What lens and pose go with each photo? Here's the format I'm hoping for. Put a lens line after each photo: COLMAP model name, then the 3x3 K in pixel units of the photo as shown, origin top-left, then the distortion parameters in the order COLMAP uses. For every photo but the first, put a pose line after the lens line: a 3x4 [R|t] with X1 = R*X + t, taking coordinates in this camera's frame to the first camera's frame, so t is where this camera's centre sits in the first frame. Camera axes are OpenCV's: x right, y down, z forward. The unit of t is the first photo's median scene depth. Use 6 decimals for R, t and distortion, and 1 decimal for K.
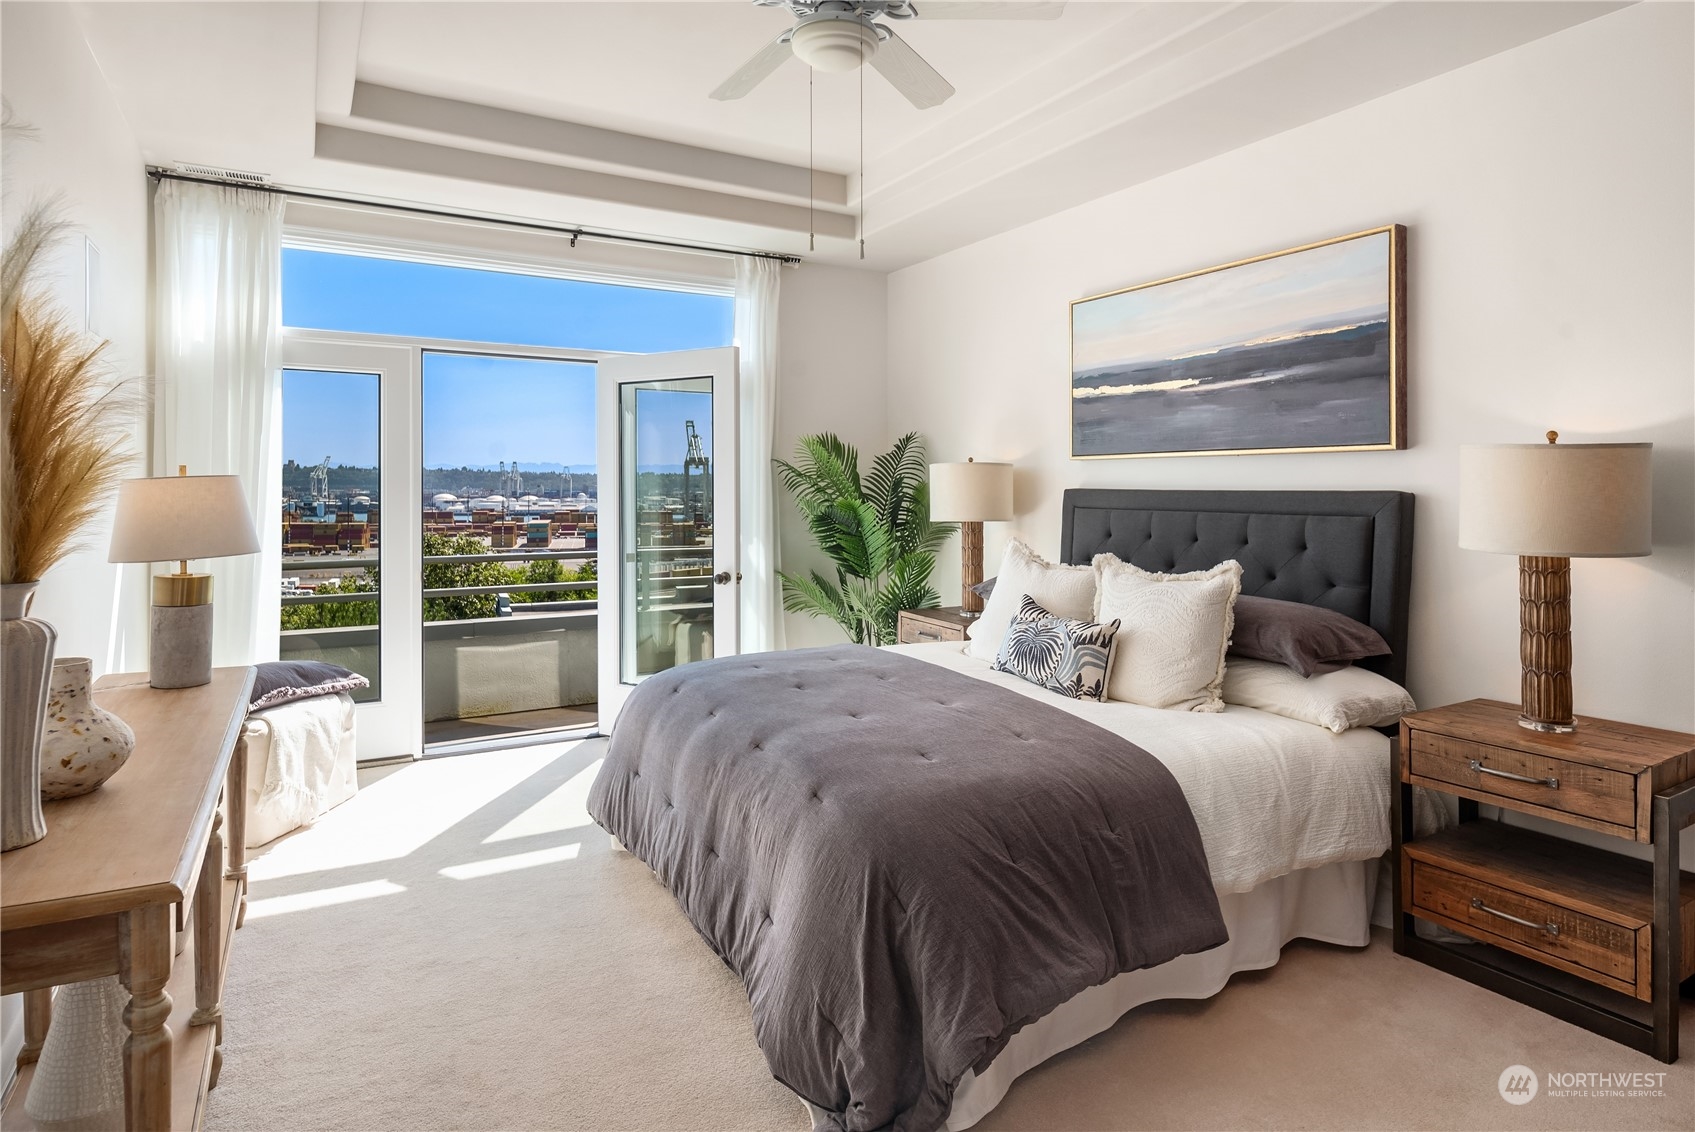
lens RADIAL K [[933.5, 0, 882.1], [0, 933.5, 502.6], [0, 0, 1]] dist [-0.001644, -0.004896]
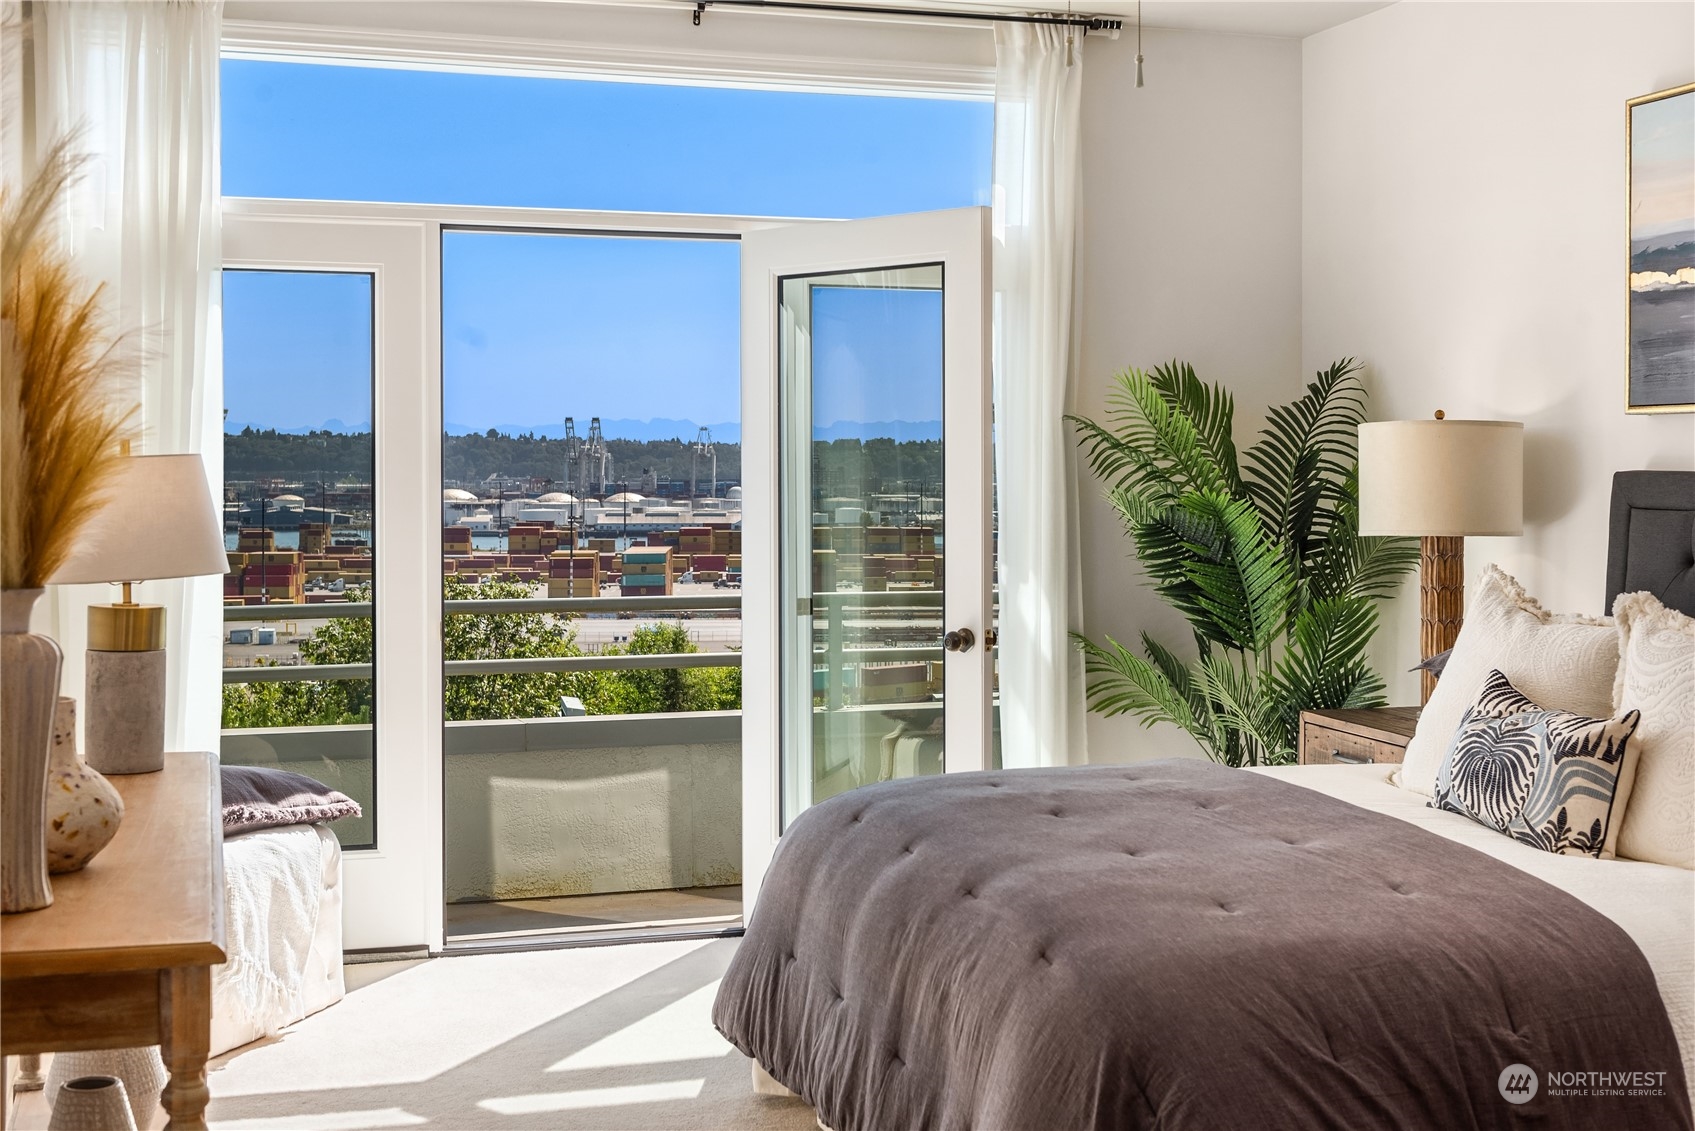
lens RADIAL K [[2227.5, 0, 847.8], [0, 2227.5, 561.9], [0, 0, 1]] dist [-0.022914, 0.000000]
pose [[0.965736, 0.007277, -0.259426, 0.109758], [-0.001142, 0.999716, 0.023791, 0.006243], [0.259525, -0.022680, 0.965470, -0.279598]]
